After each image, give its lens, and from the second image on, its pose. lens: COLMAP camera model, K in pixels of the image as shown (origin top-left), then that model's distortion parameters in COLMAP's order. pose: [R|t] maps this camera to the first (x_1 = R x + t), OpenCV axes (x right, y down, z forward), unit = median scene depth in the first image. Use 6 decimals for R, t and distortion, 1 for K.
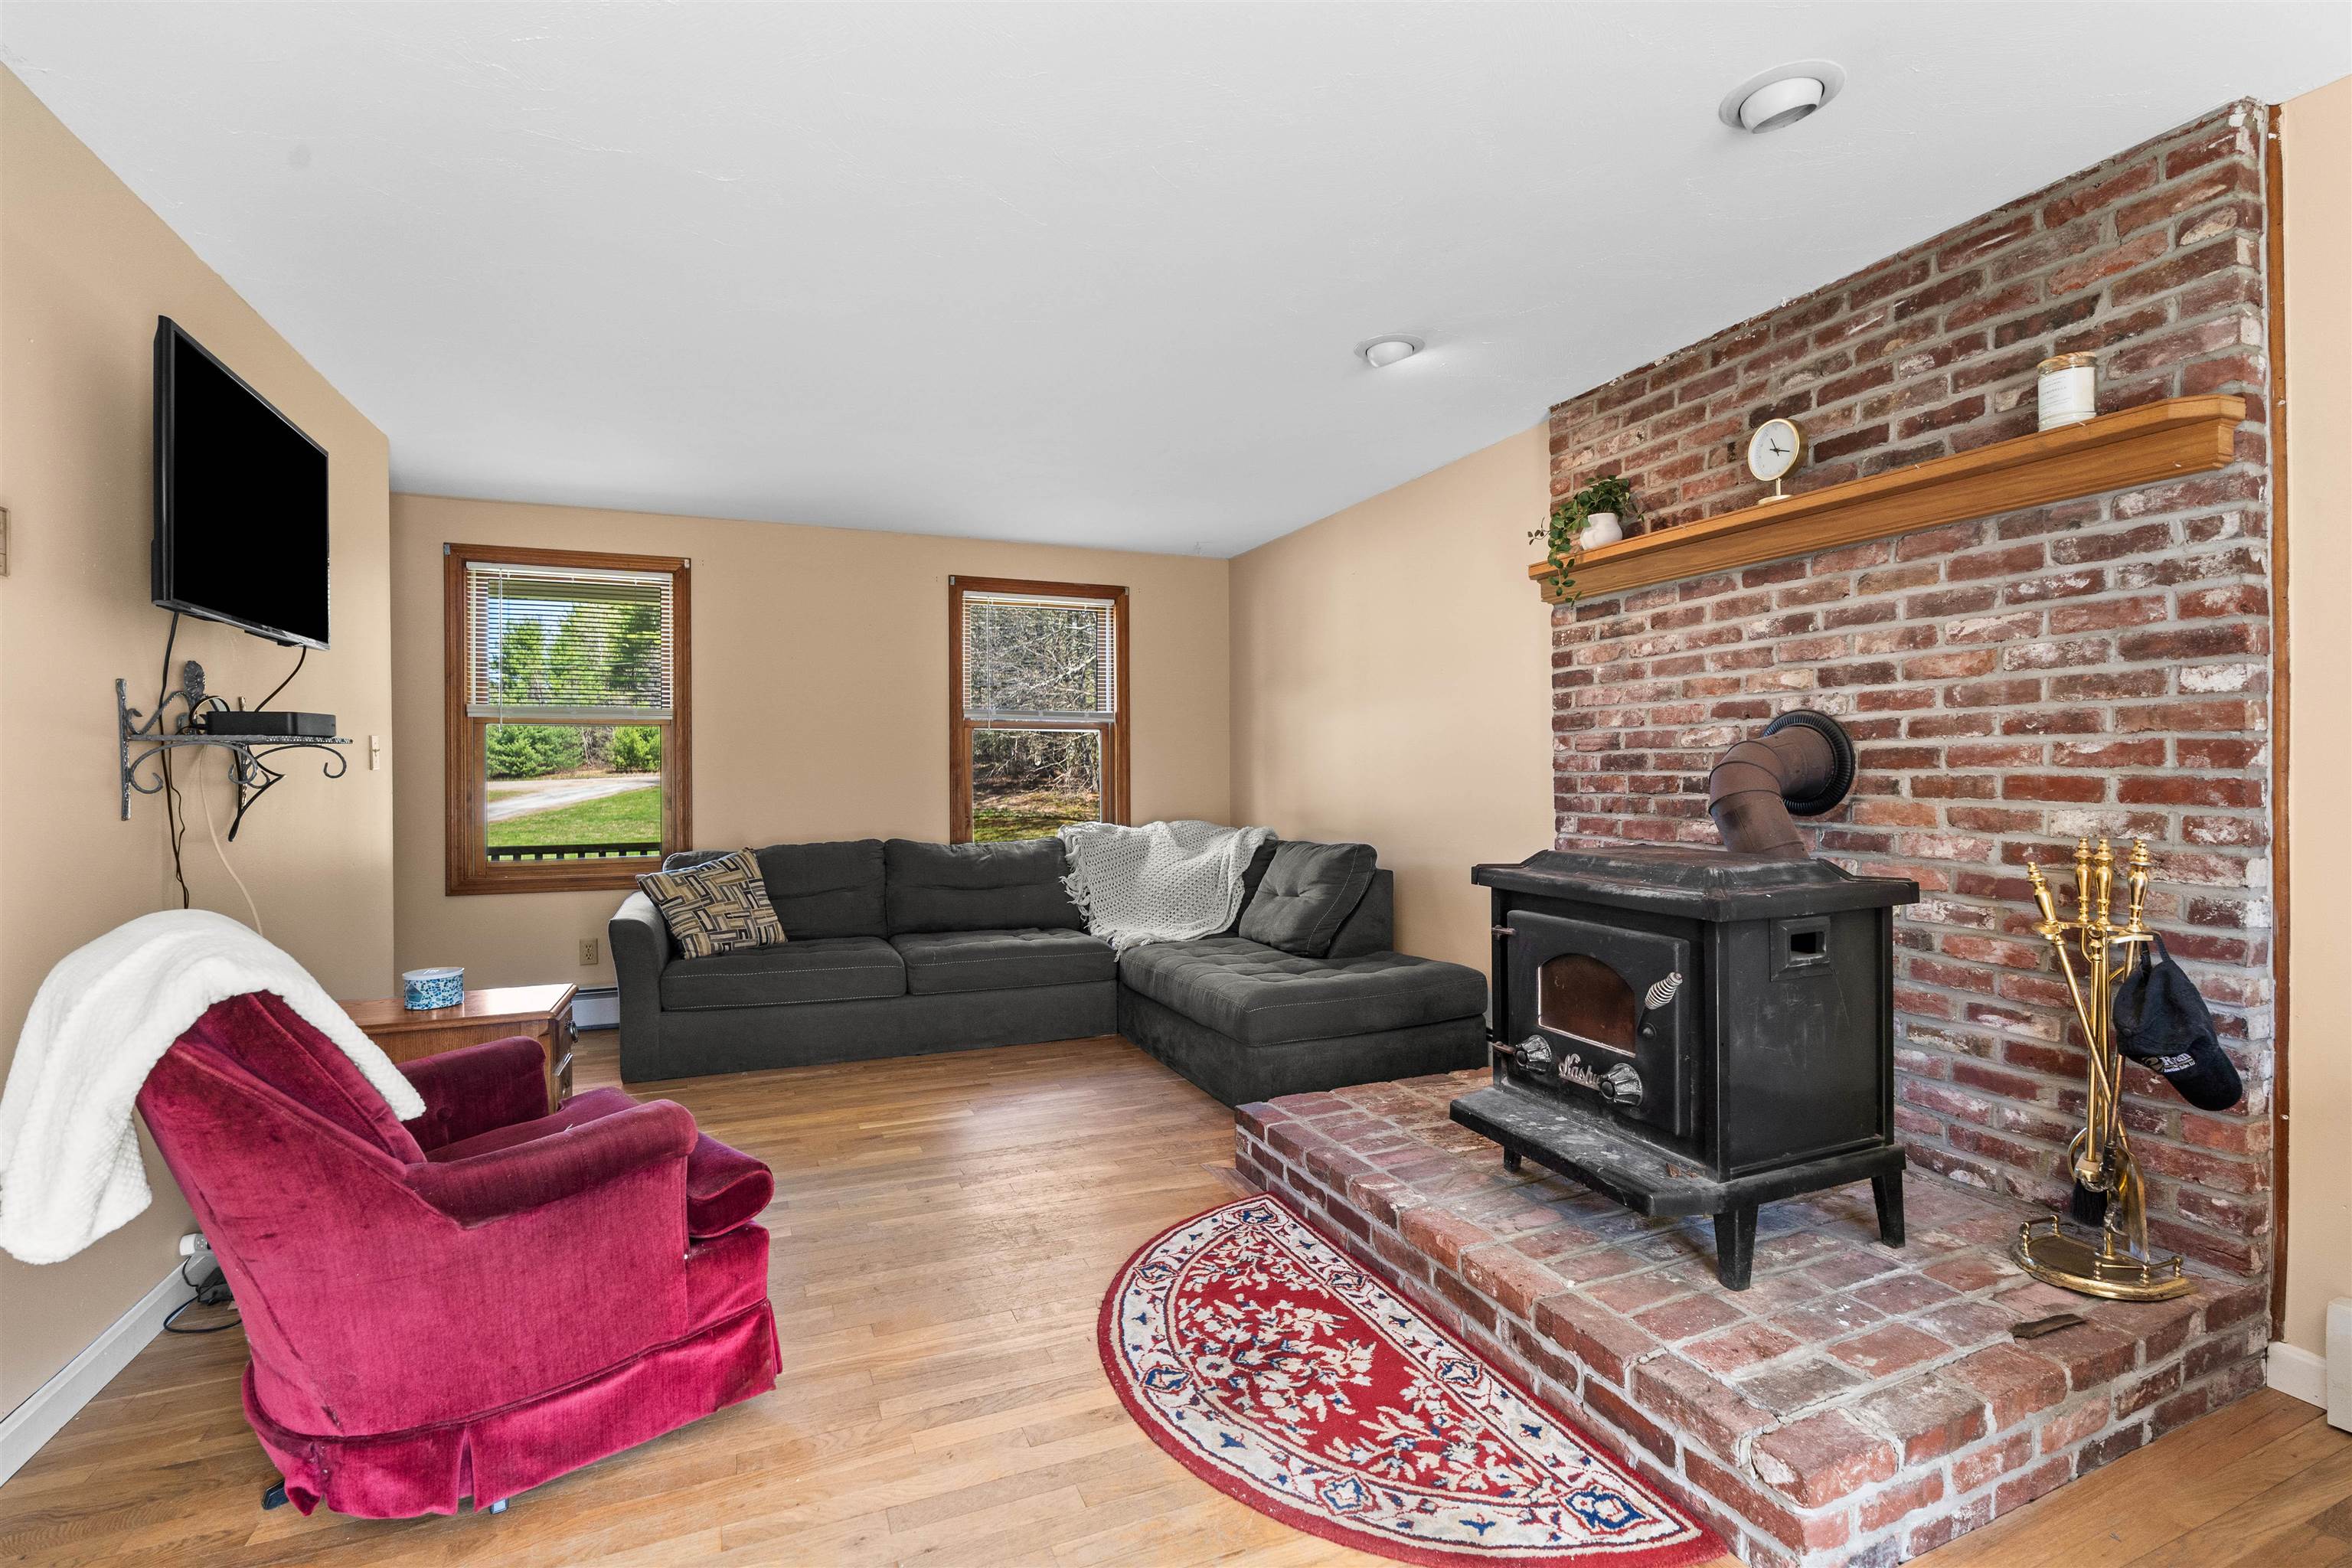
lens RADIAL K [[1075.5, 0, 1176.0], [0, 1075.5, 784.0], [0, 0, 1]] dist [-0.001692, -0.000053]
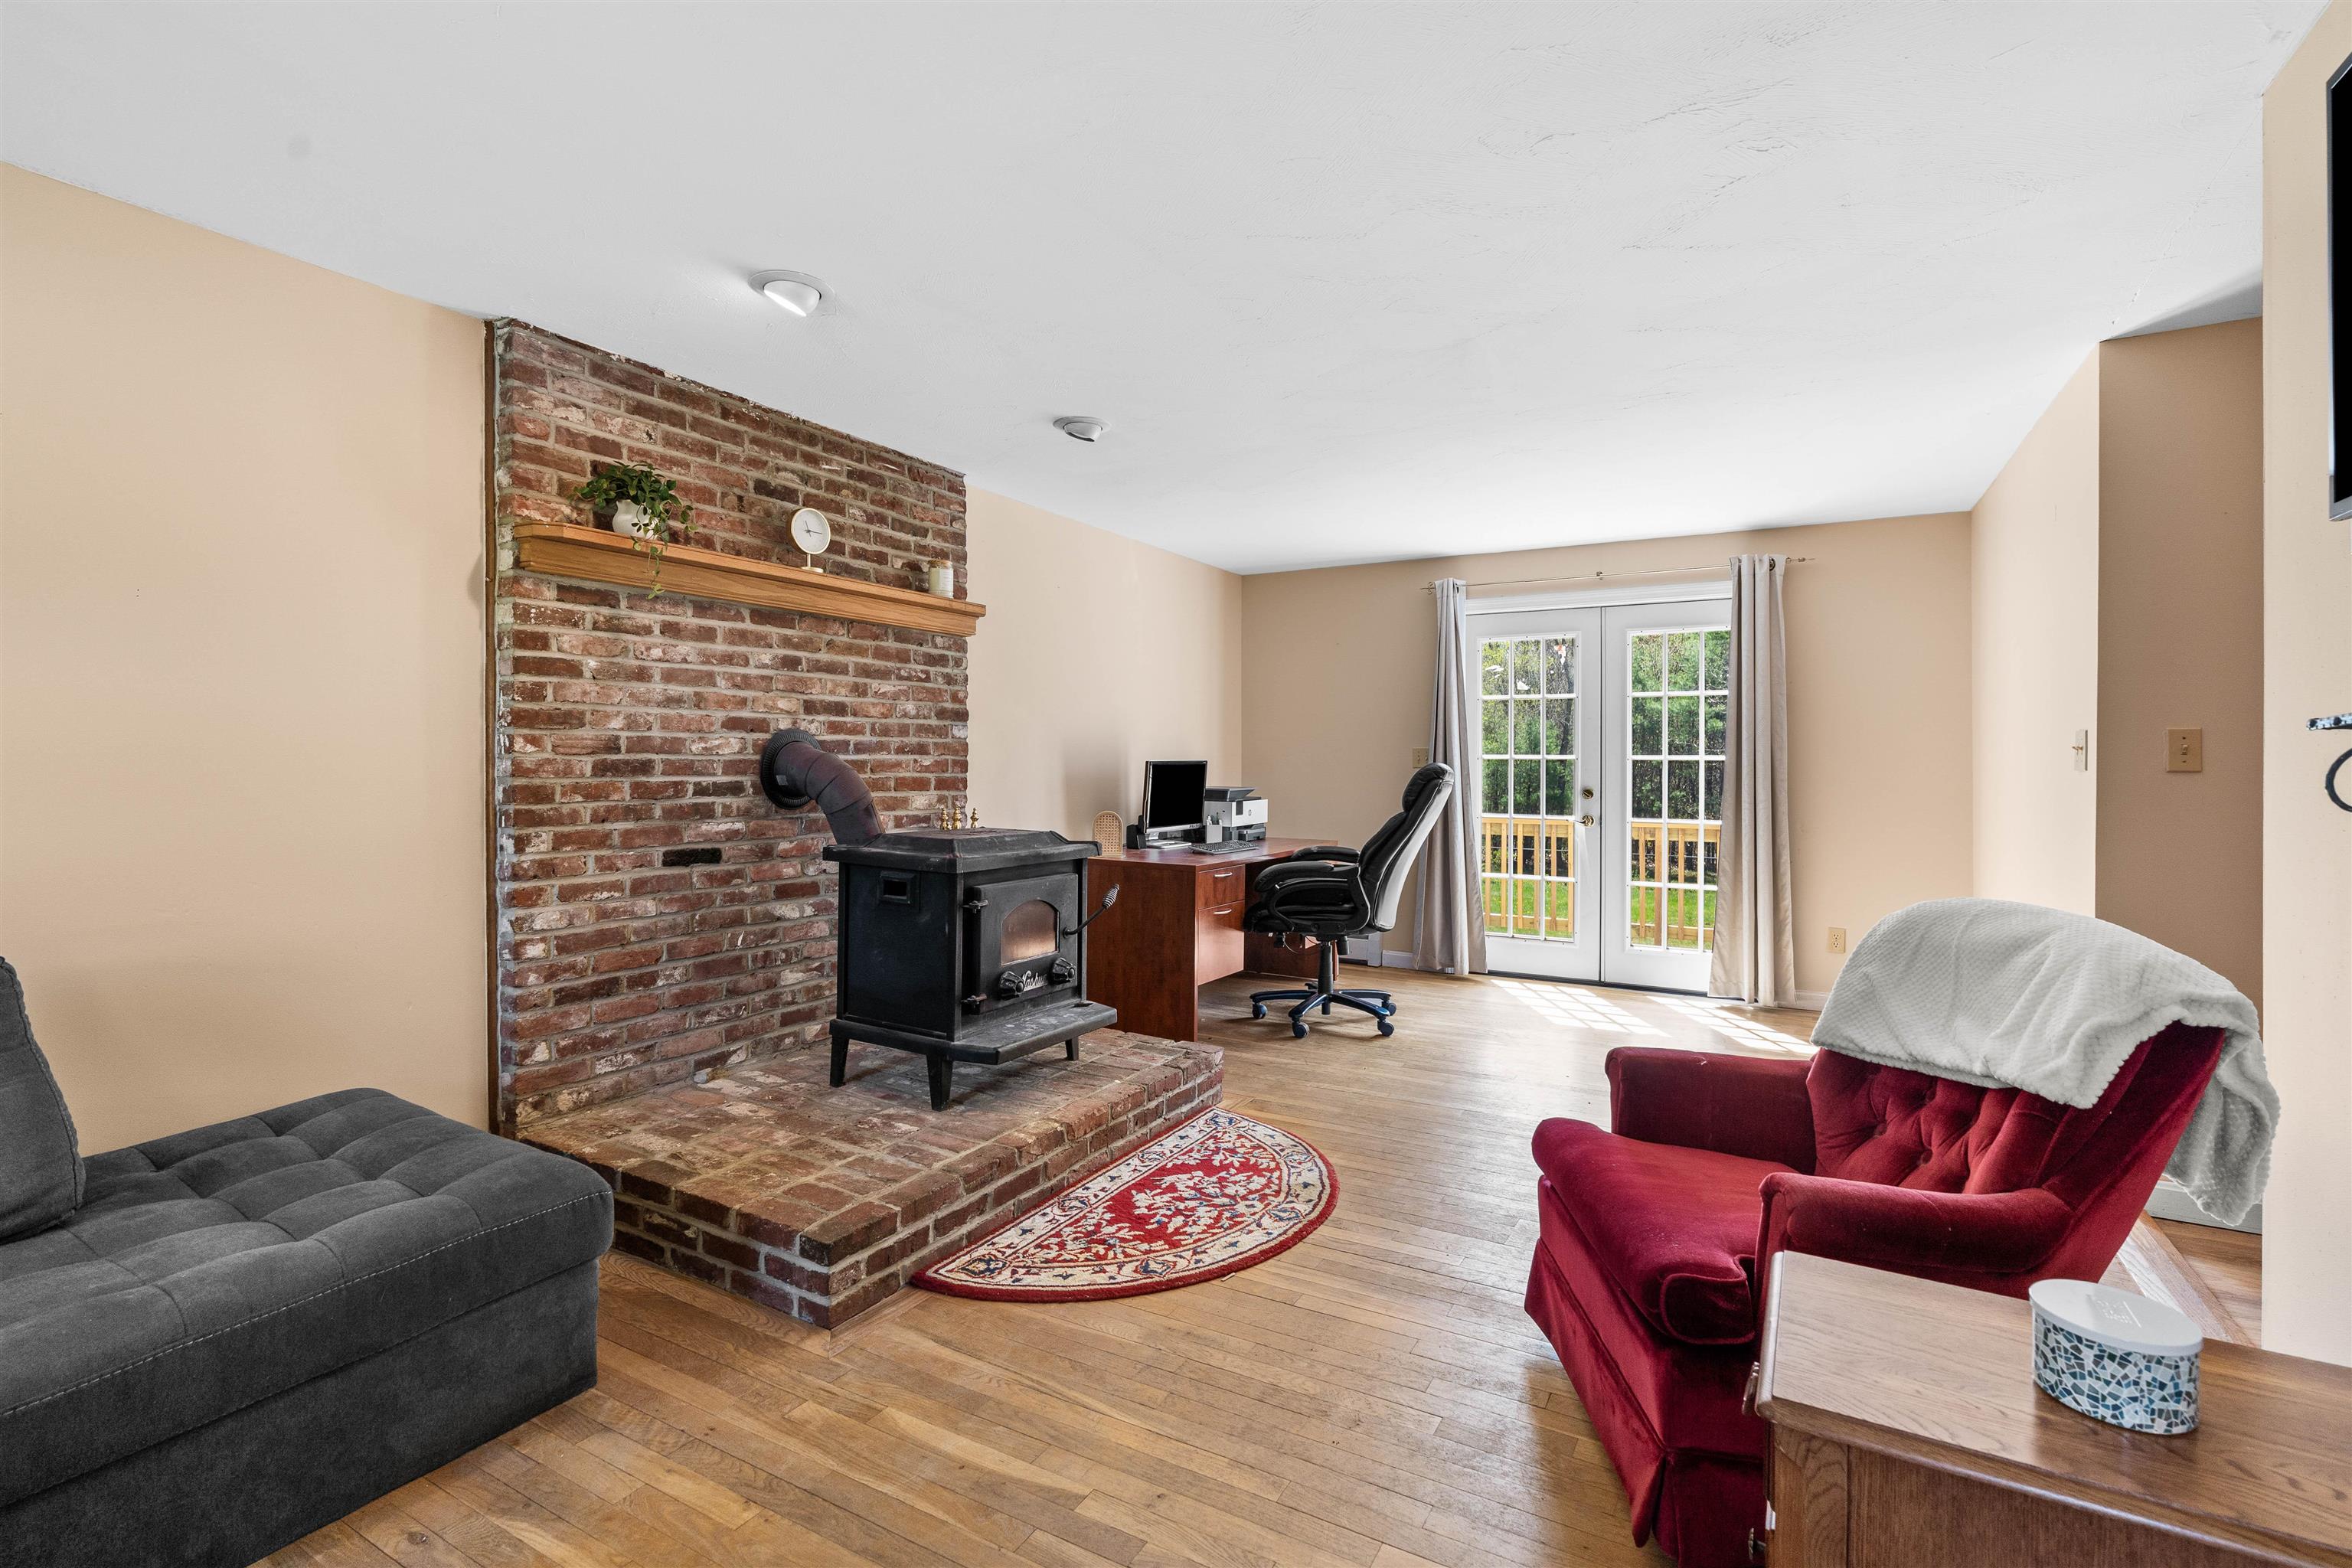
lens RADIAL K [[1084.2, 0, 1179.9], [0, 1084.2, 777.2], [0, 0, 1]] dist [-0.003747, 0.001492]
pose [[-0.609984, -0.005411, 0.792395, -0.796482], [0.010796, 0.999827, 0.015138, -0.026345], [-0.792340, 0.017788, -0.609820, 1.505475]]
